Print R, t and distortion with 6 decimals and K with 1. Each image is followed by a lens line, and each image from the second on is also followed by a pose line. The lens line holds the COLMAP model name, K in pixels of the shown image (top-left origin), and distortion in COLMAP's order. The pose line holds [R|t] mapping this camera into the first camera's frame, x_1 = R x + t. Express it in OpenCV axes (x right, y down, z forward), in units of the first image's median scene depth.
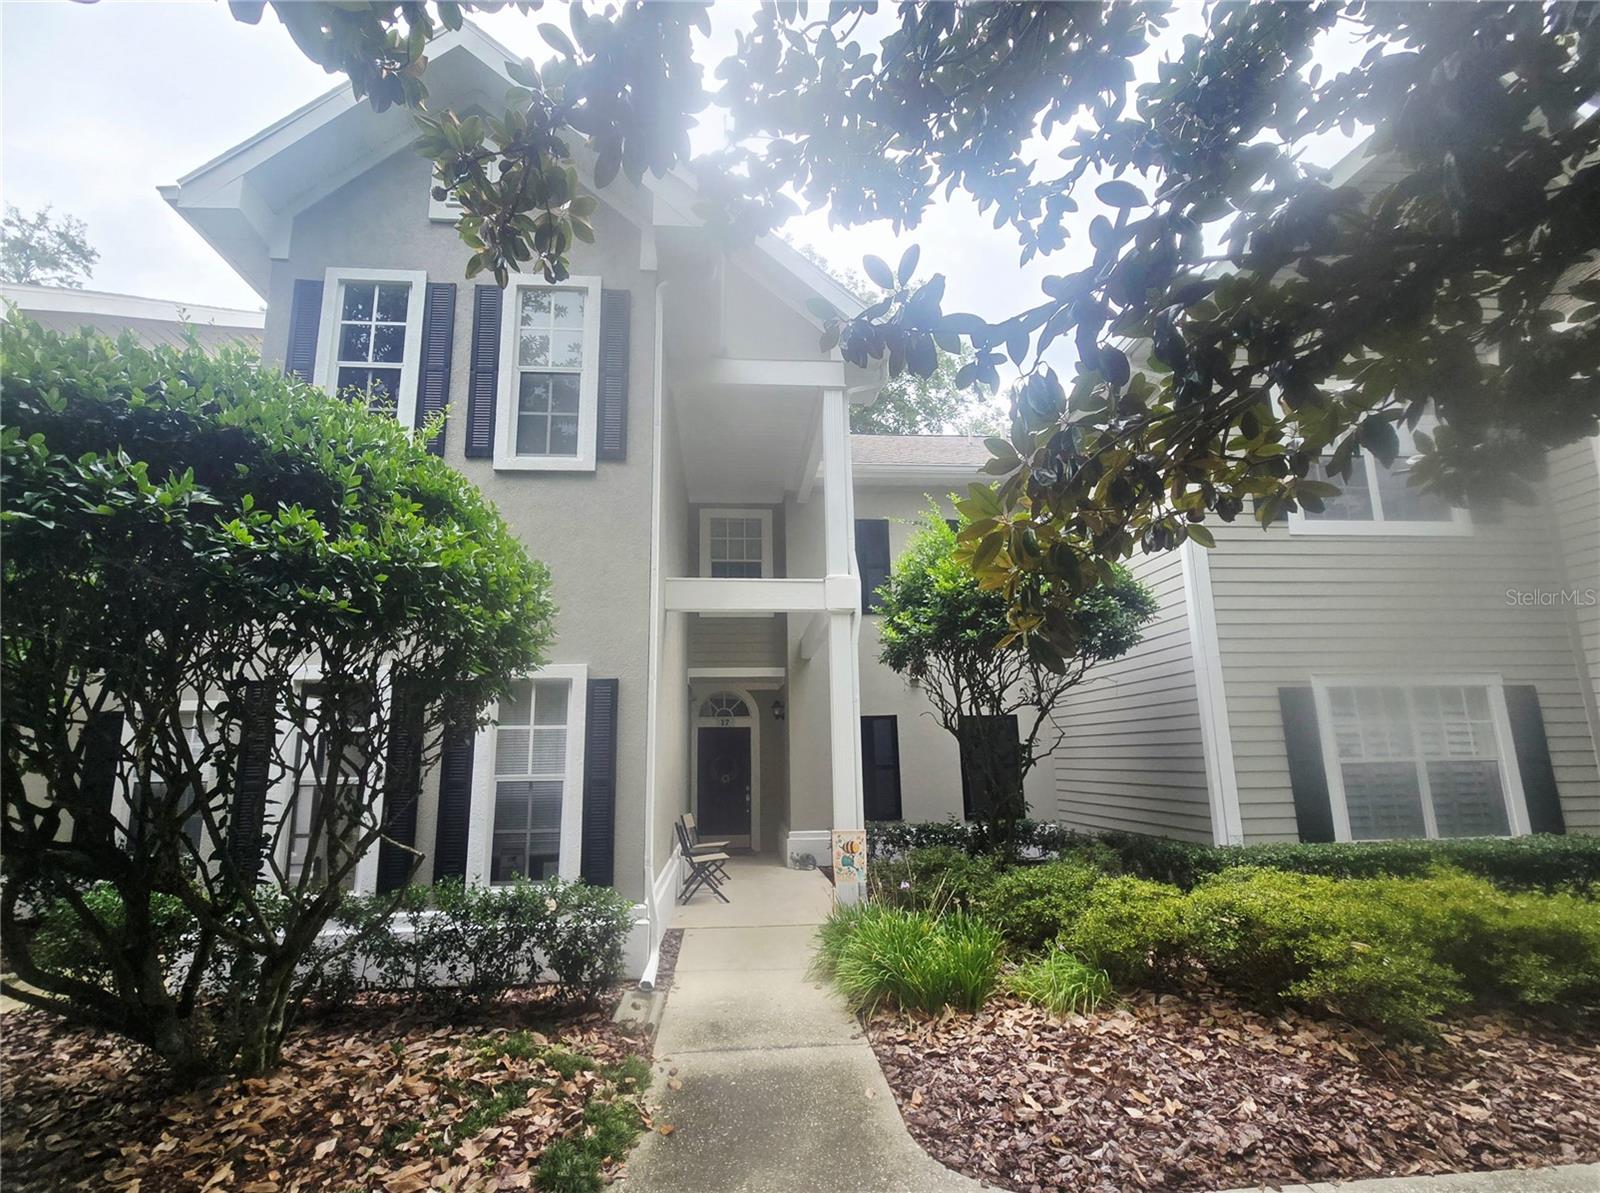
lens RADIAL K [[713.9, 0, 774.3], [0, 713.9, 634.1], [0, 0, 1]] dist [0.001311, 0.000909]
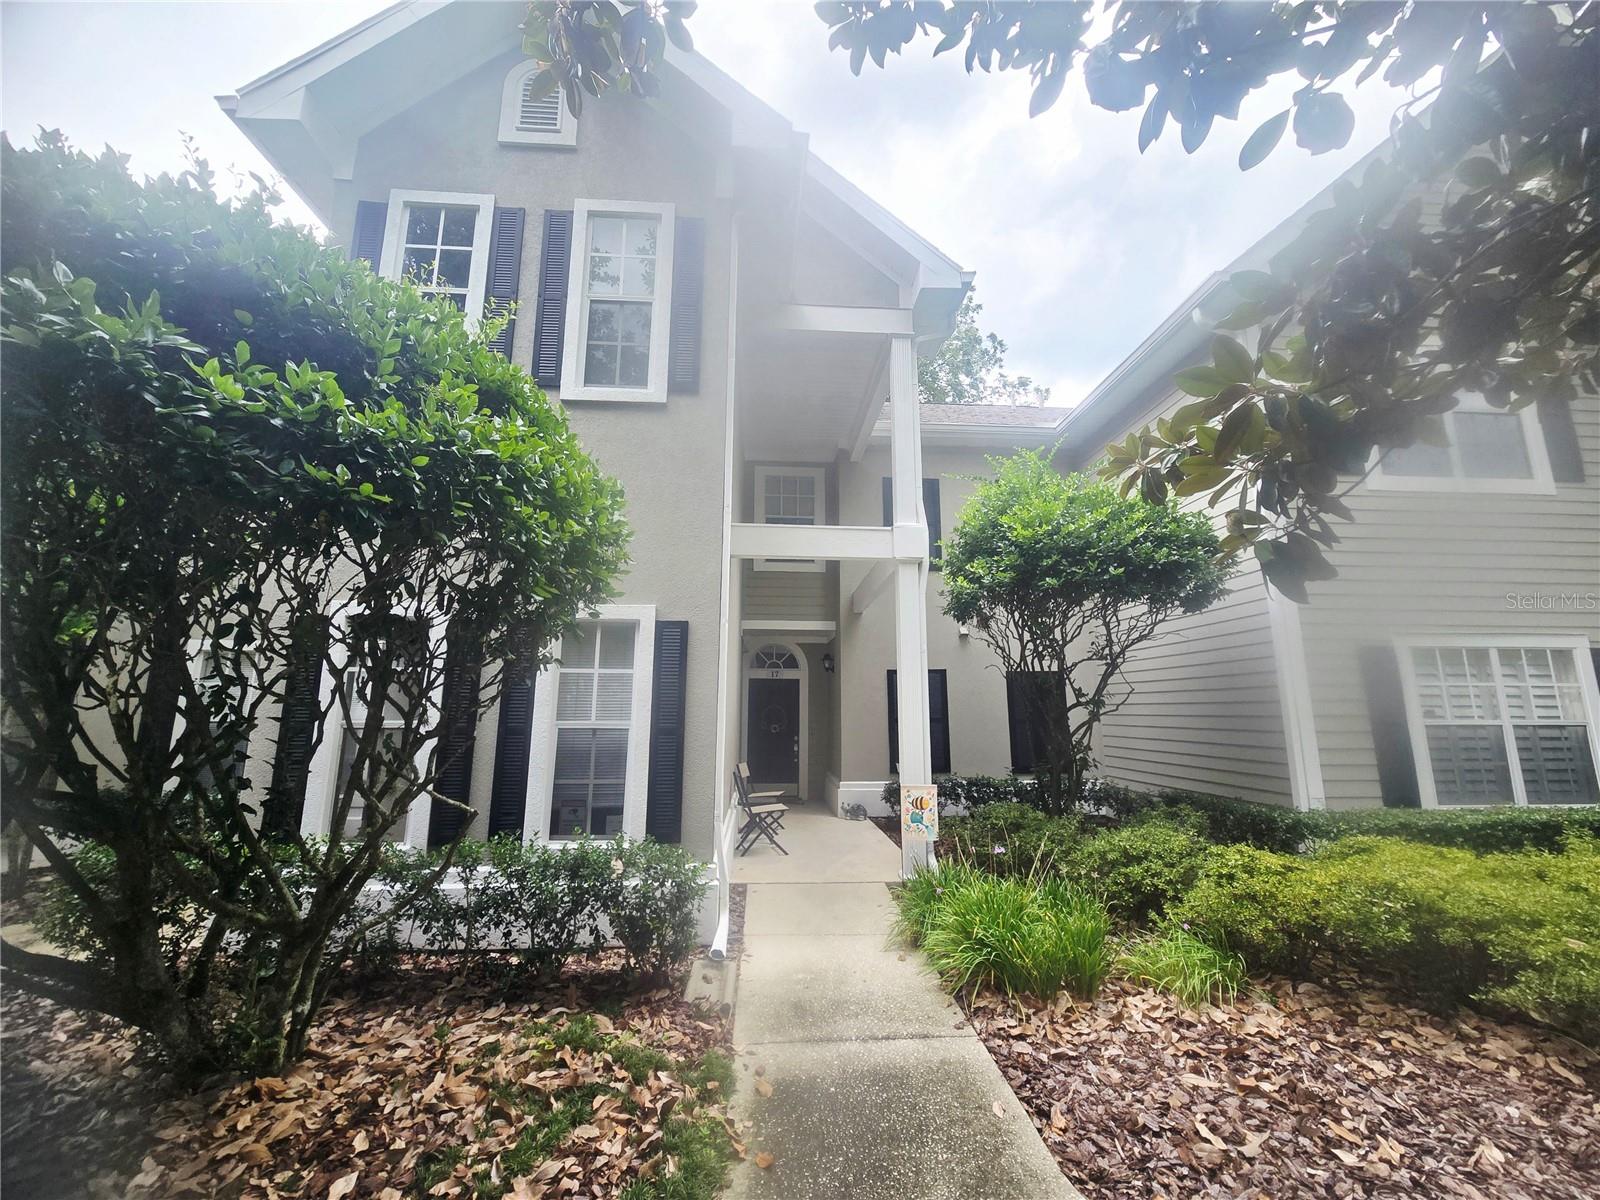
lens RADIAL K [[643.3, 0, 794.2], [0, 643.3, 596.8], [0, 0, 1]] dist [0.000330, 0.000324]
pose [[0.999776, 0.016179, -0.013673, -0.084665], [-0.016208, 0.999866, -0.002078, 0.037487], [0.013637, 0.002299, 0.999904, 0.193458]]
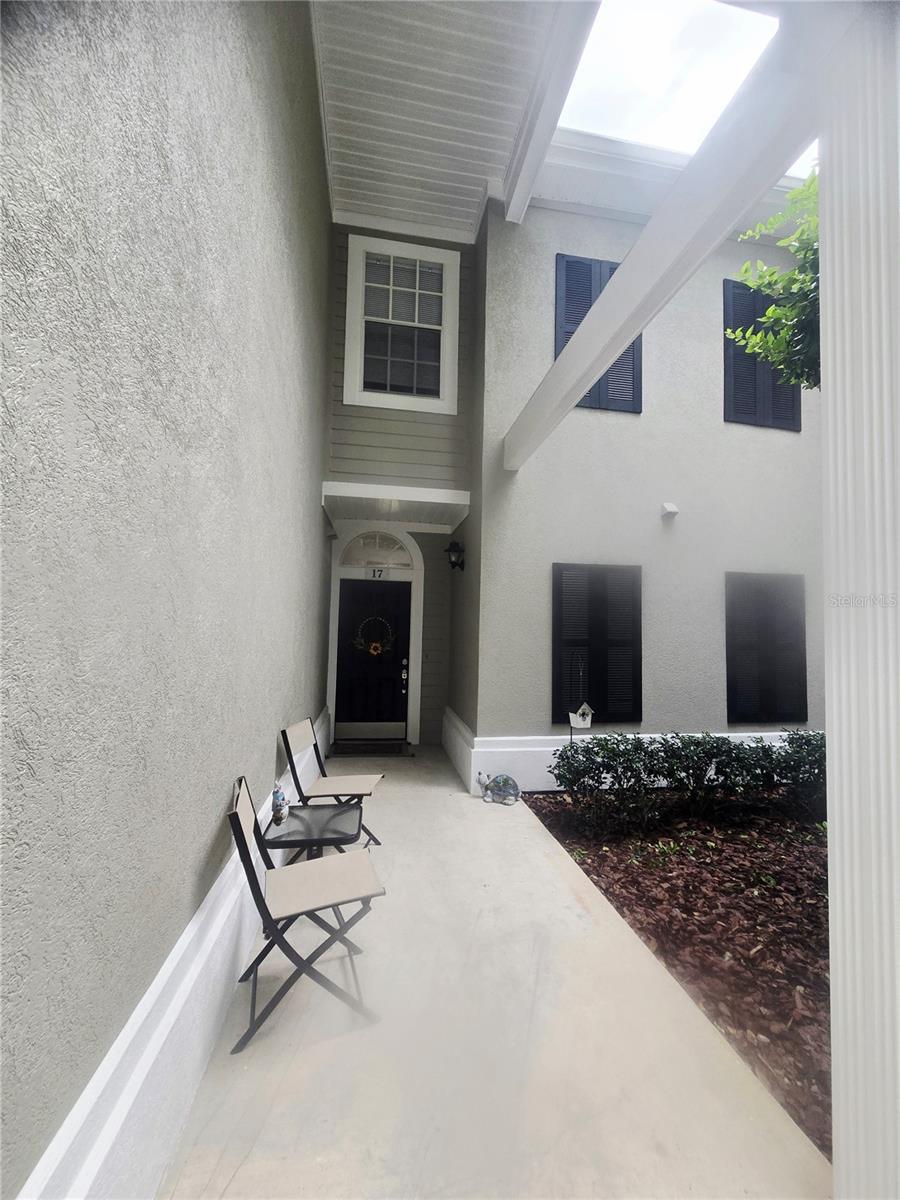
lens RADIAL K [[482.4, 0, 454.6], [0, 482.4, 606.2], [0, 0, 1]] dist [0.000330, 0.000324]
pose [[0.994728, 0.043039, 0.093081, -0.097190], [-0.054292, 0.991050, 0.121953, 0.258718], [-0.086999, -0.126364, 0.988162, 1.393767]]
